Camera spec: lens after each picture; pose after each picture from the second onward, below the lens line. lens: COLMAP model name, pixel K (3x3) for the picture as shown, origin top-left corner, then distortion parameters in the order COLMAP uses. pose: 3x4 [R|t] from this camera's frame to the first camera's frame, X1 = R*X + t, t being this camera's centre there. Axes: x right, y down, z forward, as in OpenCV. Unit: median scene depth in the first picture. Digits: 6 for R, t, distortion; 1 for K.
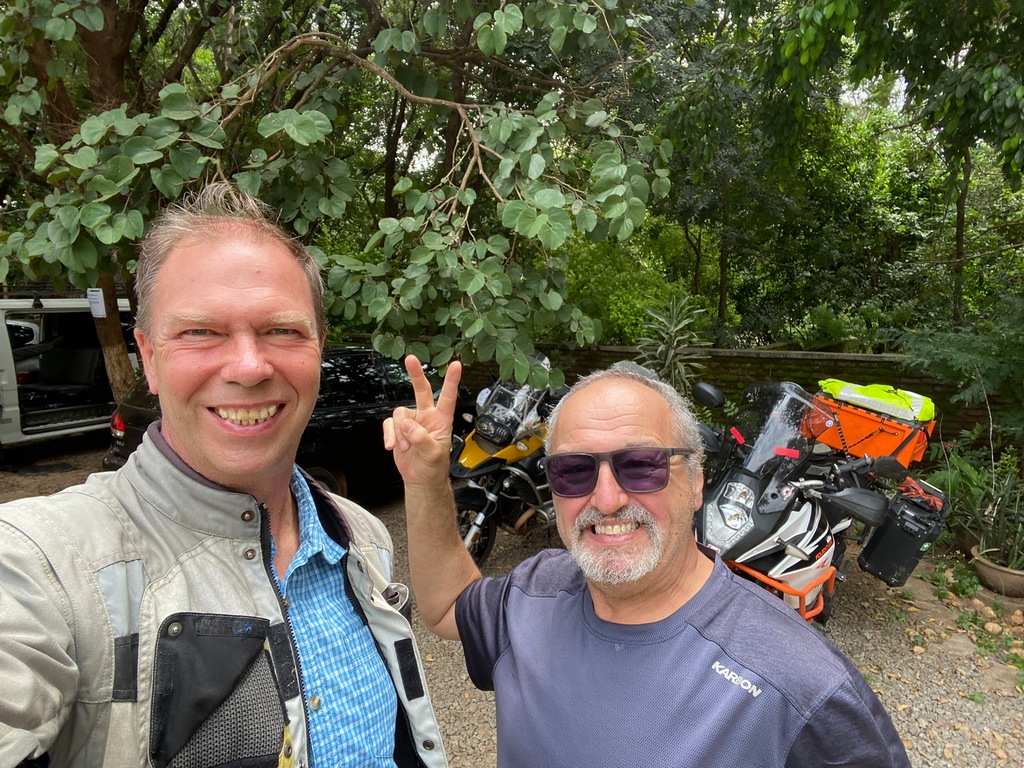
lens RADIAL K [[692.4, 0, 510.7], [0, 692.4, 384.1], [0, 0, 1]] dist [0.034665, -0.026801]
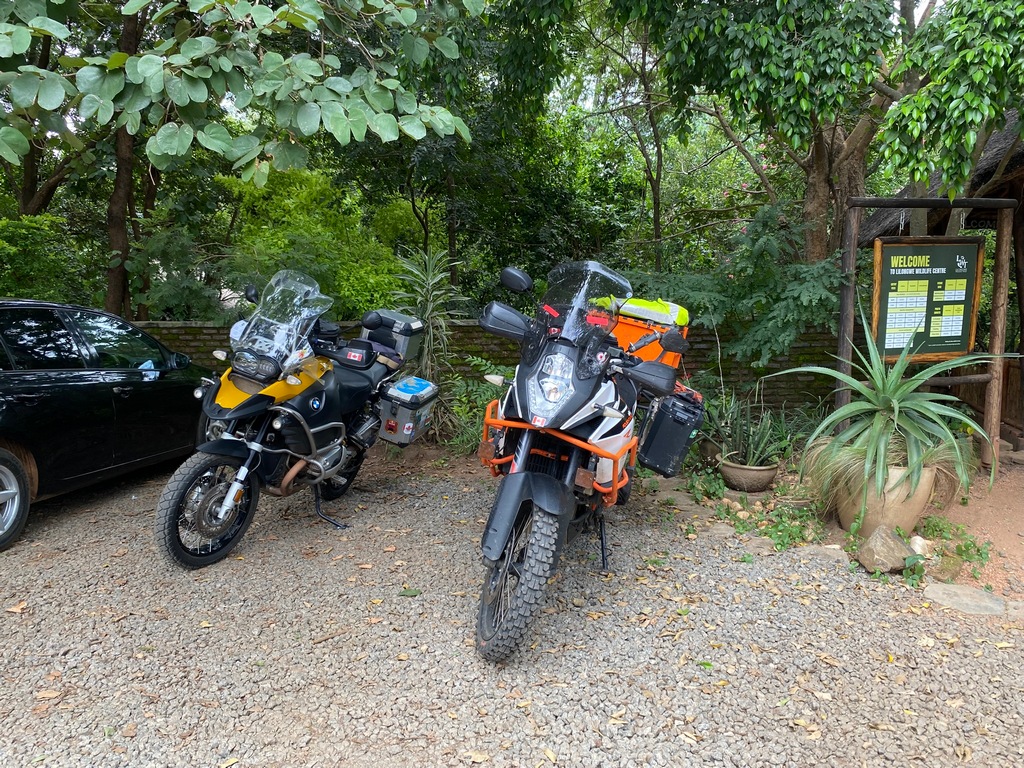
lens RADIAL K [[793.8, 0, 511.1], [0, 793.8, 384.9], [0, 0, 1]] dist [0.086877, -0.003839]
pose [[0.912173, -0.042267, 0.407620, -0.146477], [0.066988, 0.996667, -0.046561, 0.163175], [-0.404293, 0.069777, 0.911964, -0.025825]]
